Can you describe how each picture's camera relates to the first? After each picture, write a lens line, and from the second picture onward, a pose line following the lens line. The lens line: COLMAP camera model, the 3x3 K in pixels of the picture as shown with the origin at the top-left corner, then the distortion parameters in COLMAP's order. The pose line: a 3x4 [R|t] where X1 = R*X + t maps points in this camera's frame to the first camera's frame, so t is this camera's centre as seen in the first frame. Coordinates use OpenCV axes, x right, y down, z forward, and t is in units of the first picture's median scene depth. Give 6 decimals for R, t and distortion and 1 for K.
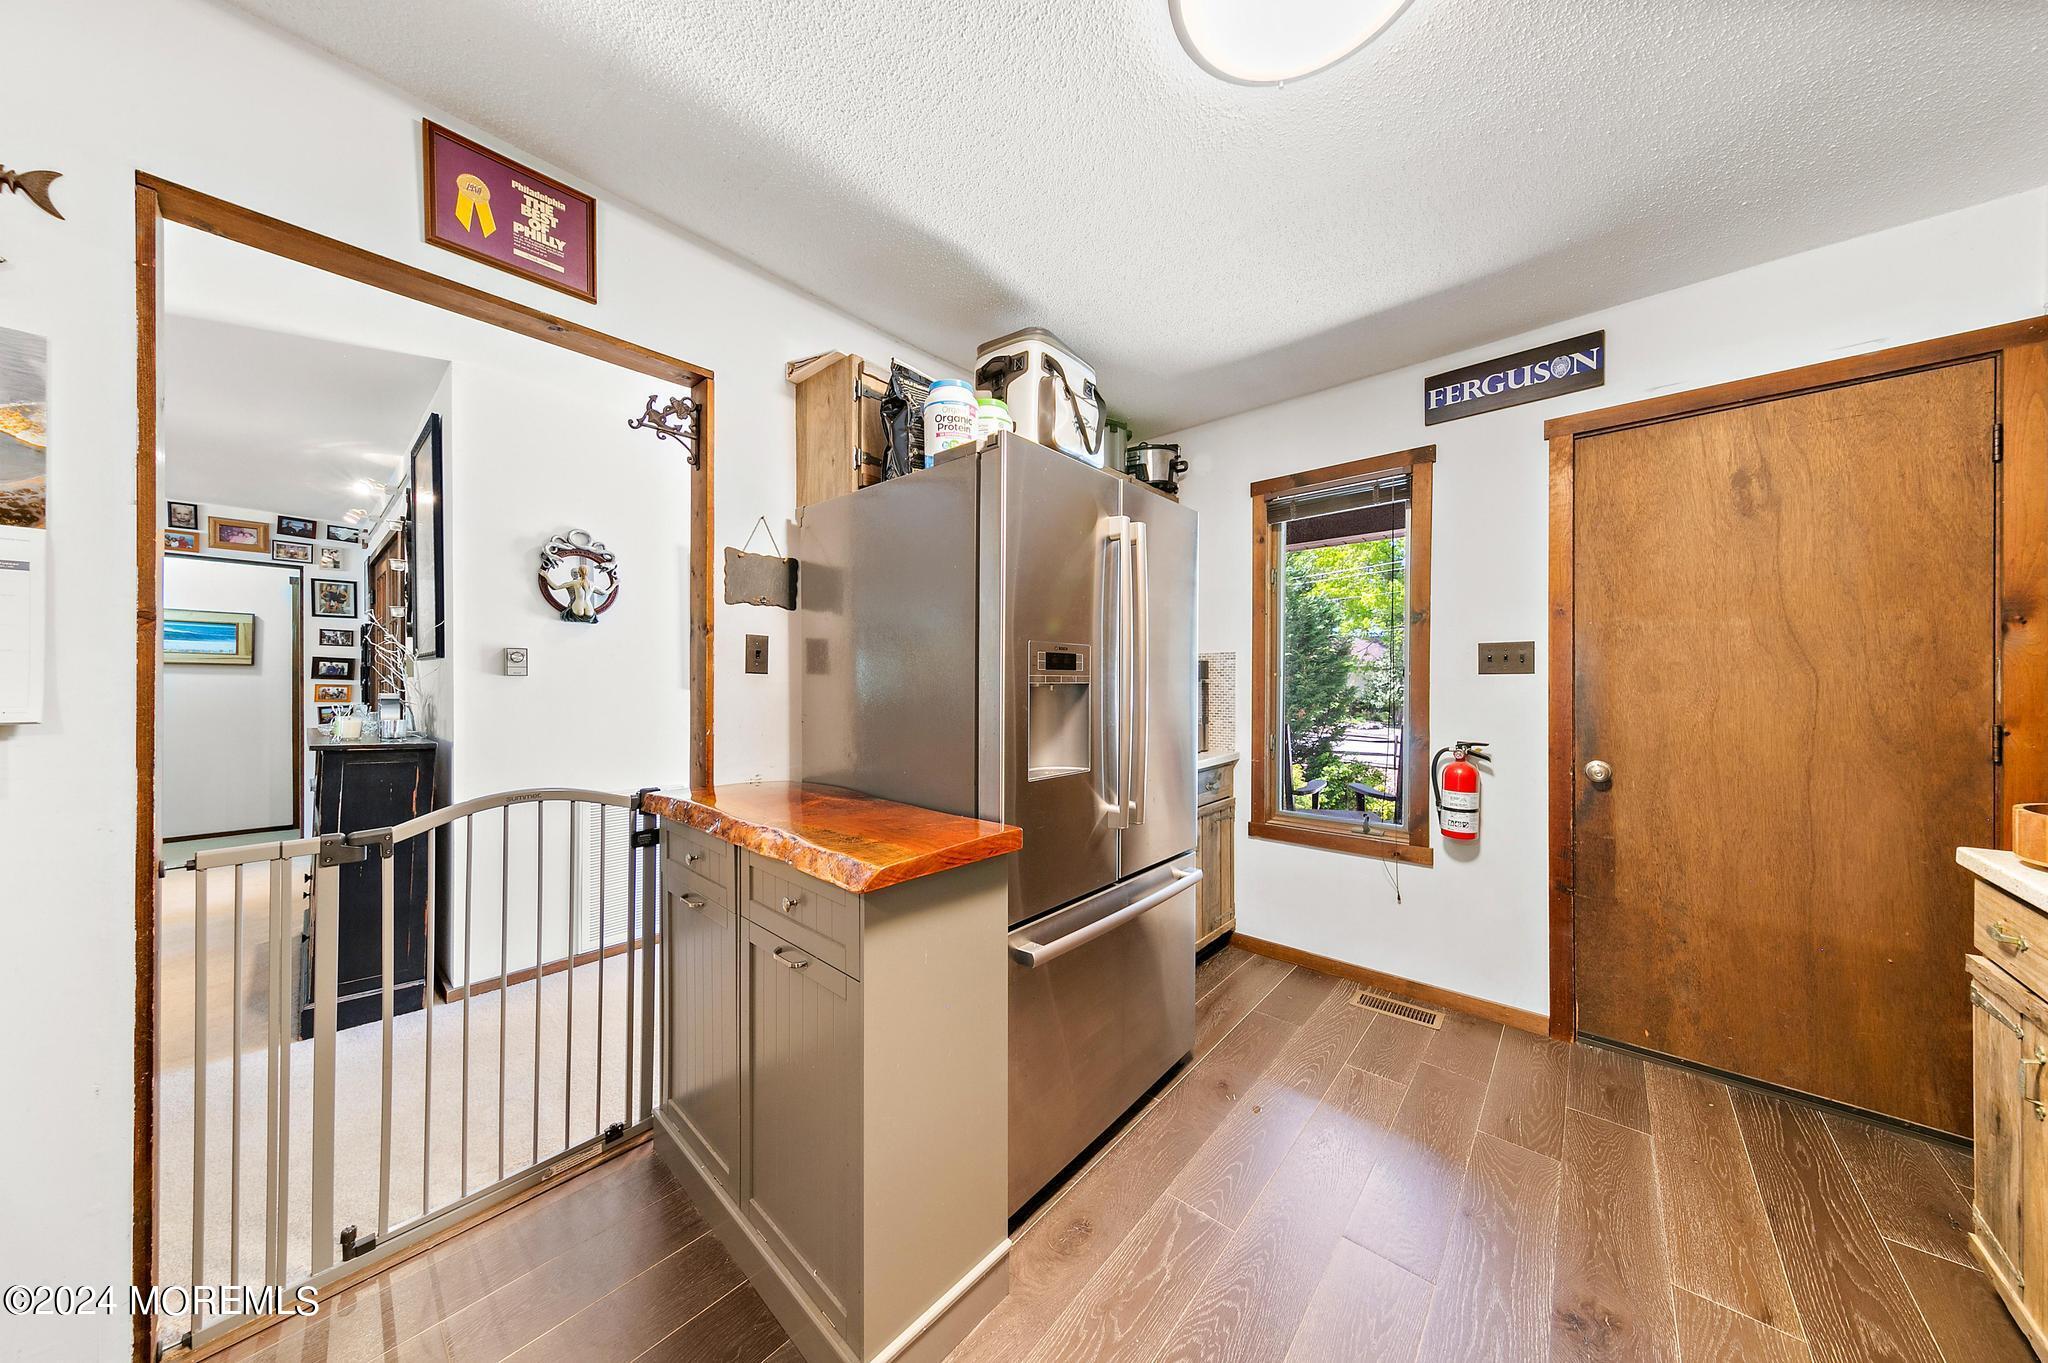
lens RADIAL K [[647.8, 0, 1031.7], [0, 647.8, 683.7], [0, 0, 1]] dist [0.006315, -0.001035]
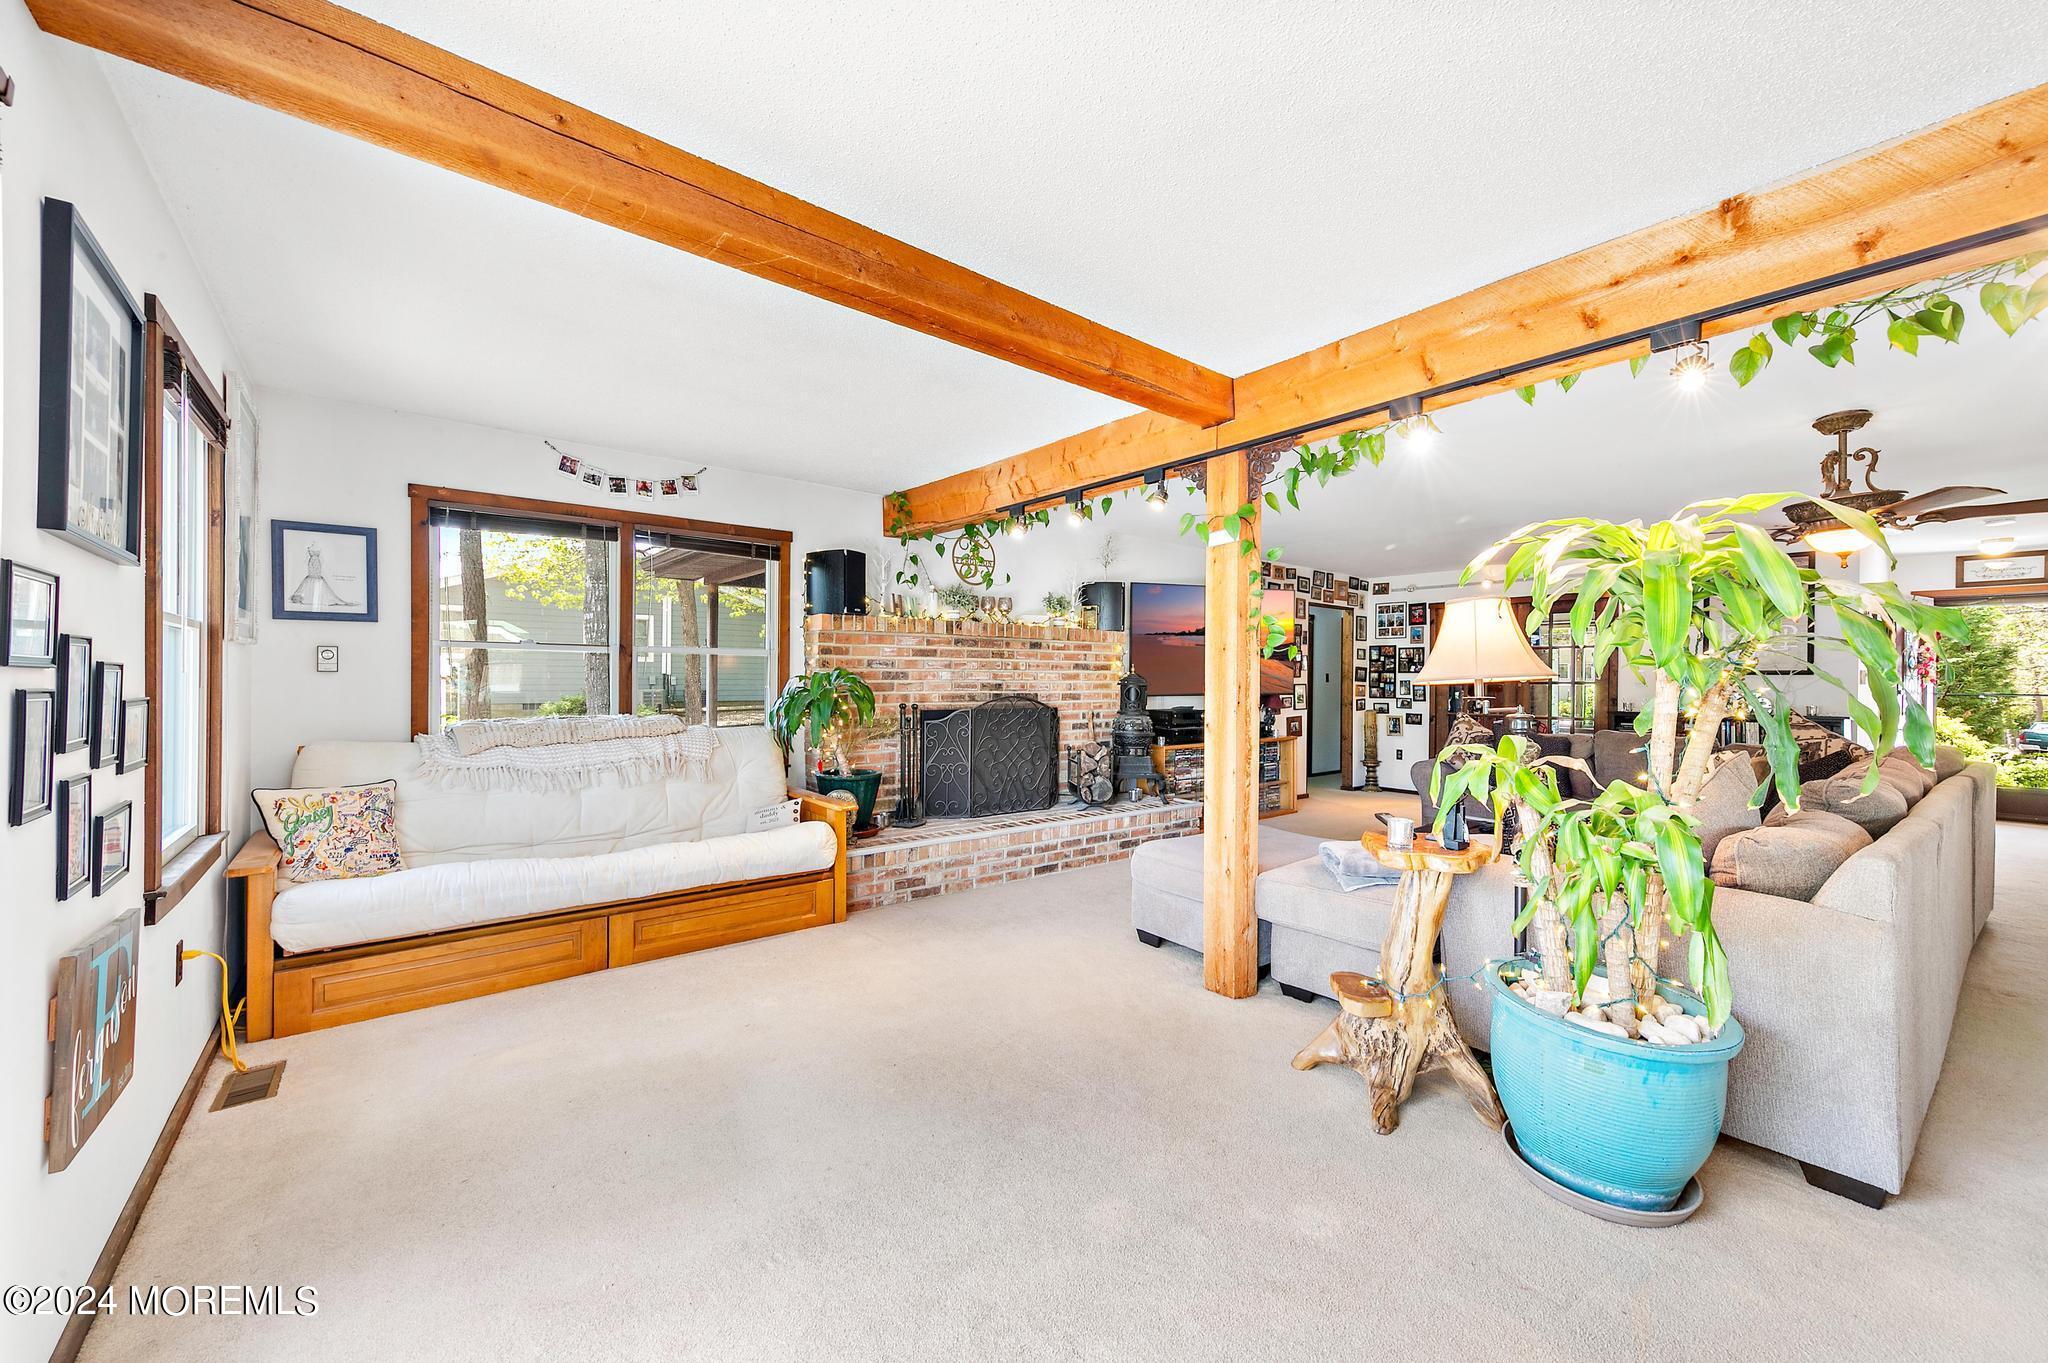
lens RADIAL K [[797.1, 0, 1024.4], [0, 797.1, 683.8], [0, 0, 1]] dist [0.012620, -0.002345]
pose [[0.985626, 0.004180, -0.168892, -3.493729], [-0.003752, 0.999989, 0.002852, -0.009379], [0.168902, -0.002177, 0.985630, -2.199154]]
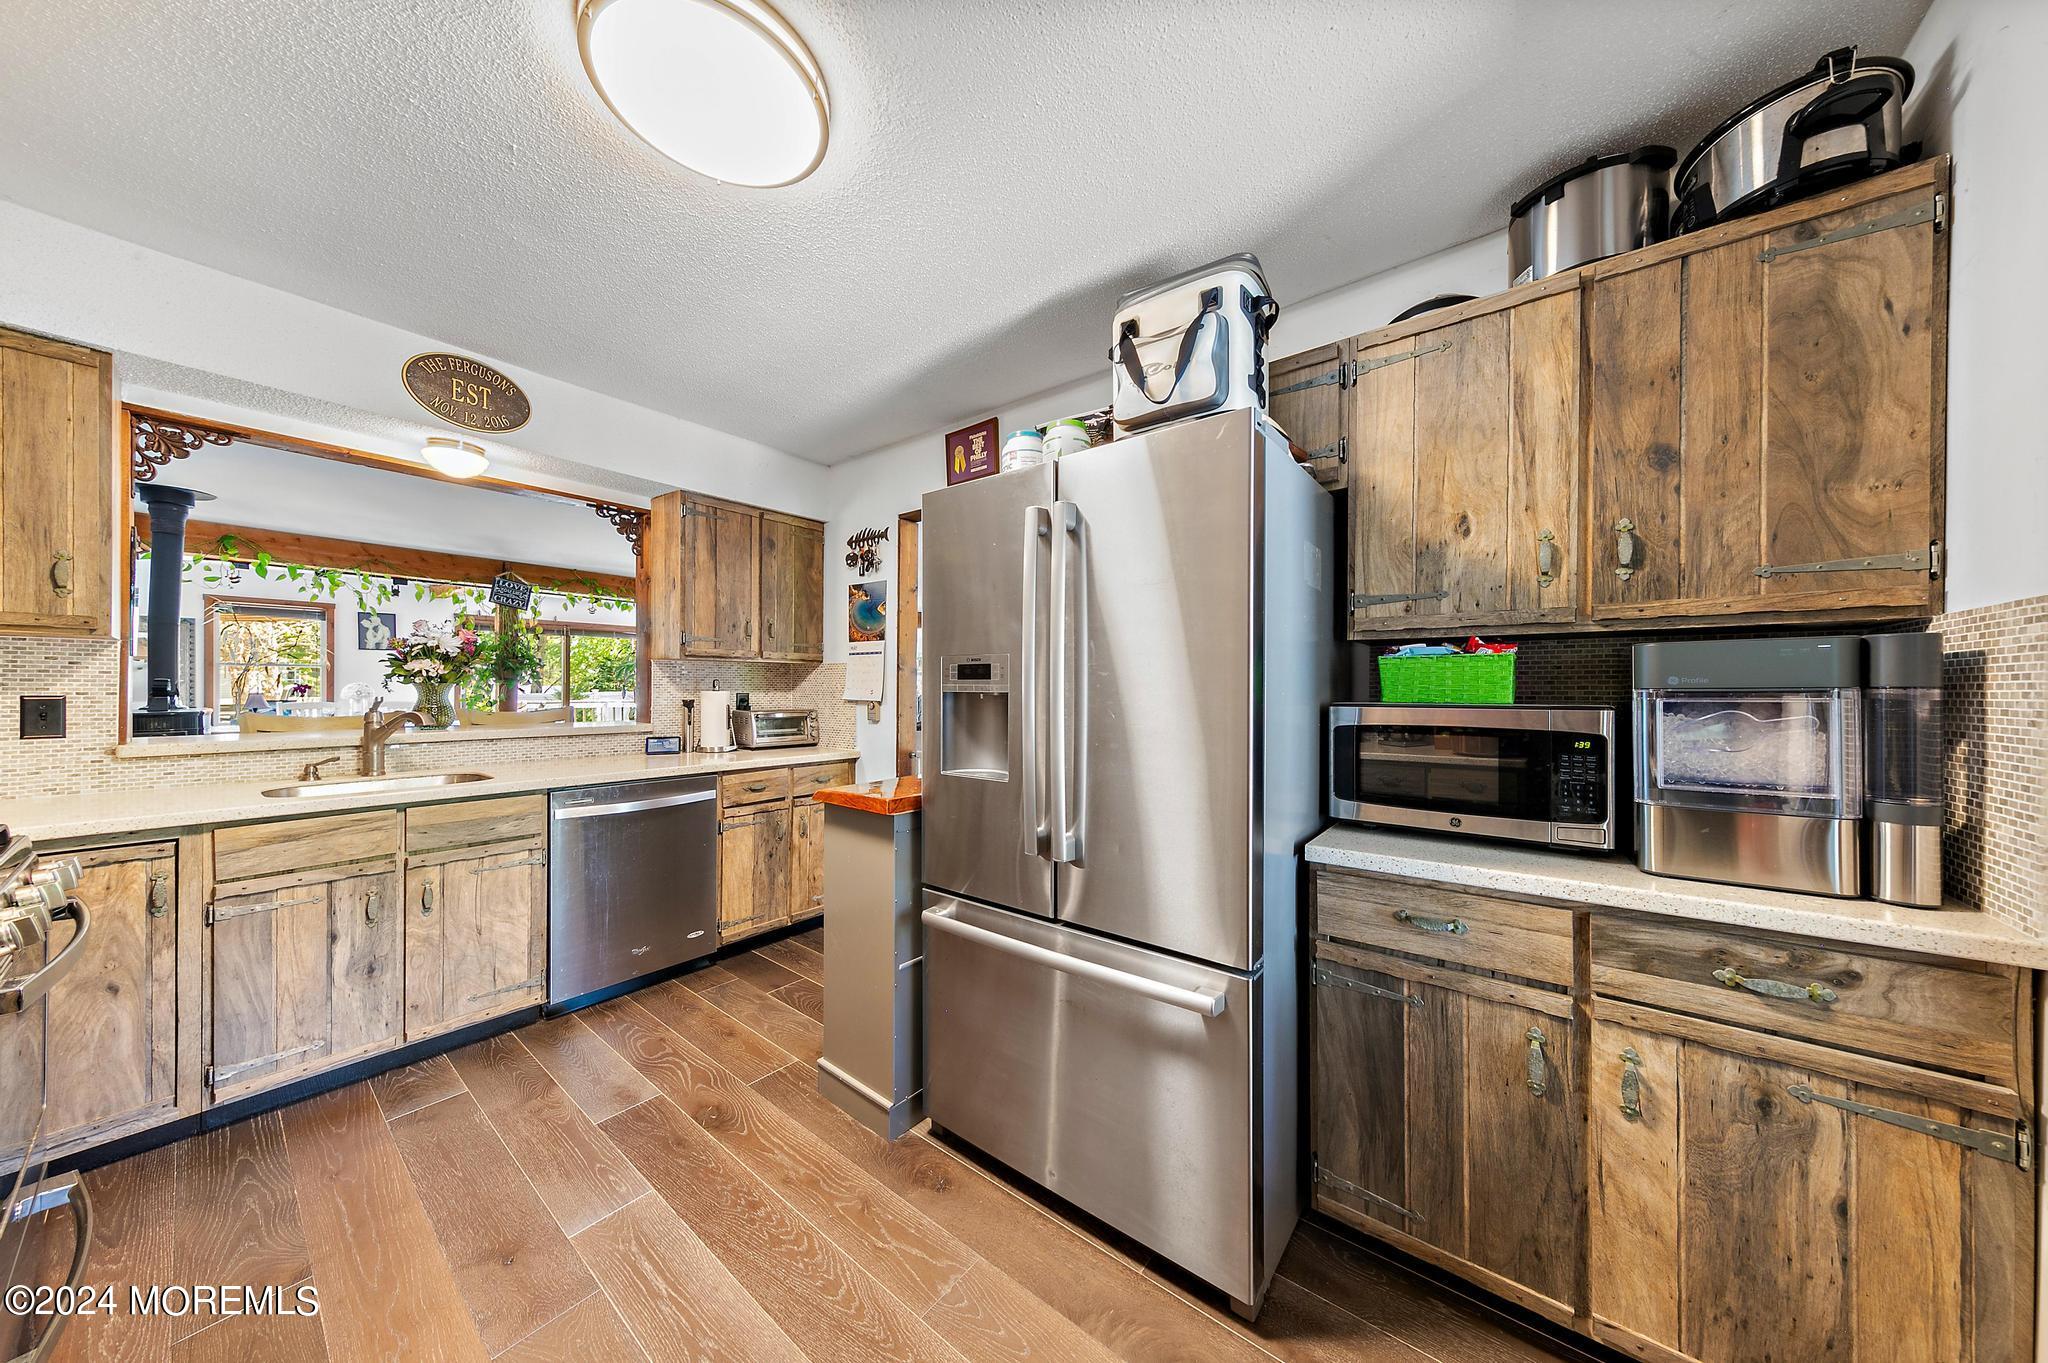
lens RADIAL K [[647.8, 0, 1027.7], [0, 647.8, 689.5], [0, 0, 1]] dist [0.006315, -0.001035]
pose [[0.049757, 0.004848, -0.998750, 0.814028], [-0.010713, 0.999933, 0.004320, -0.007692], [0.998704, 0.010484, 0.049806, 0.744438]]
